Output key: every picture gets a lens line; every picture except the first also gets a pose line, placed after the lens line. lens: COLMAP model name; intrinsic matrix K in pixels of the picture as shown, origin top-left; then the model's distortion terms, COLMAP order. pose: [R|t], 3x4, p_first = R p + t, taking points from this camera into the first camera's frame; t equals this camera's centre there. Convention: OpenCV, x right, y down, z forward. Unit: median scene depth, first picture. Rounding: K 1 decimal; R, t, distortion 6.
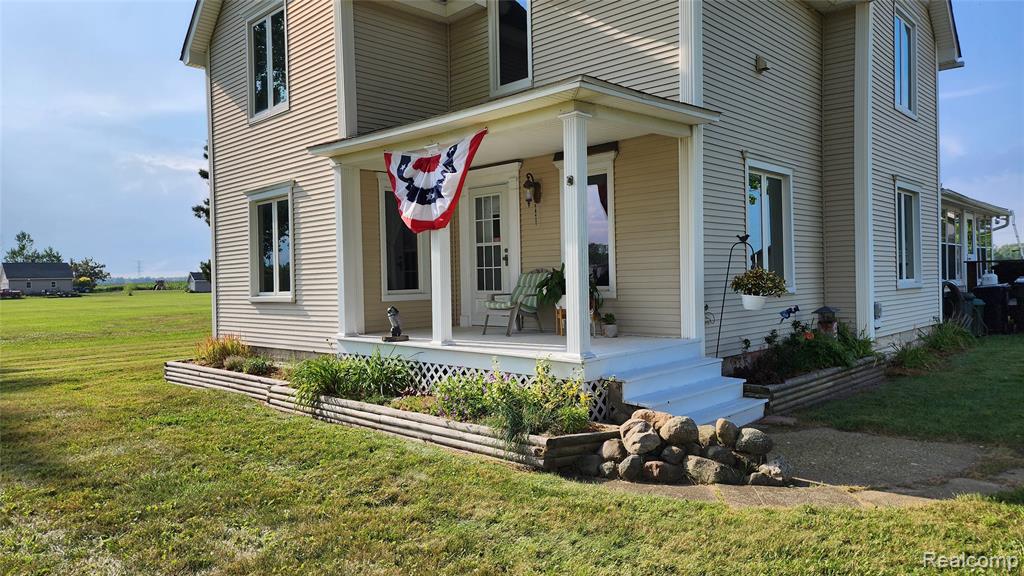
lens RADIAL K [[691.5, 0, 518.1], [0, 691.5, 291.8], [0, 0, 1]] dist [0.027219, -0.034030]
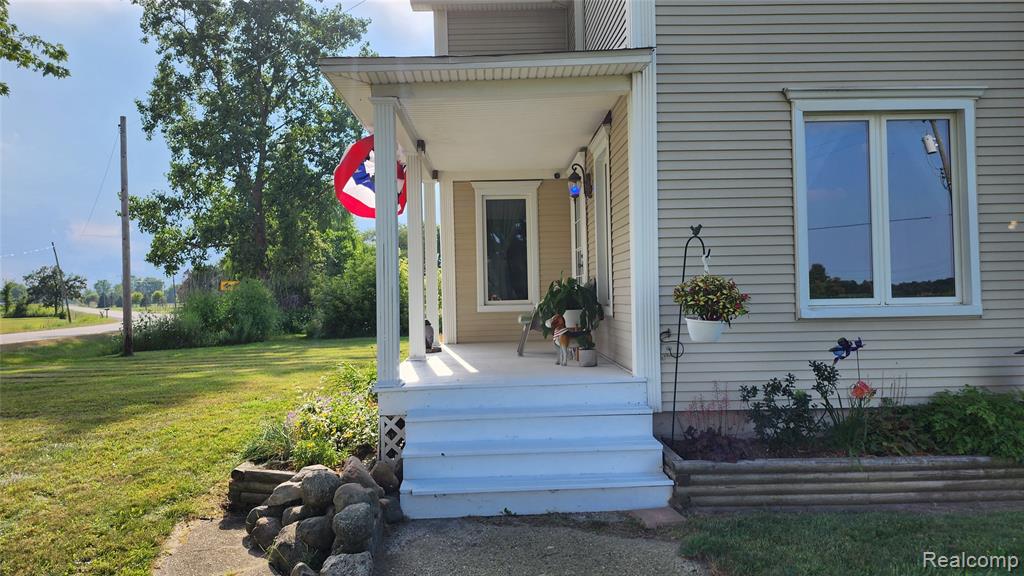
lens RADIAL K [[691.5, 0, 511.8], [0, 691.5, 287.5], [0, 0, 1]] dist [0.027219, -0.034030]
pose [[0.715050, 0.001005, -0.699073, 0.621610], [-0.008993, 0.999929, -0.007761, -0.015747], [0.699016, 0.011836, 0.715008, 0.392485]]
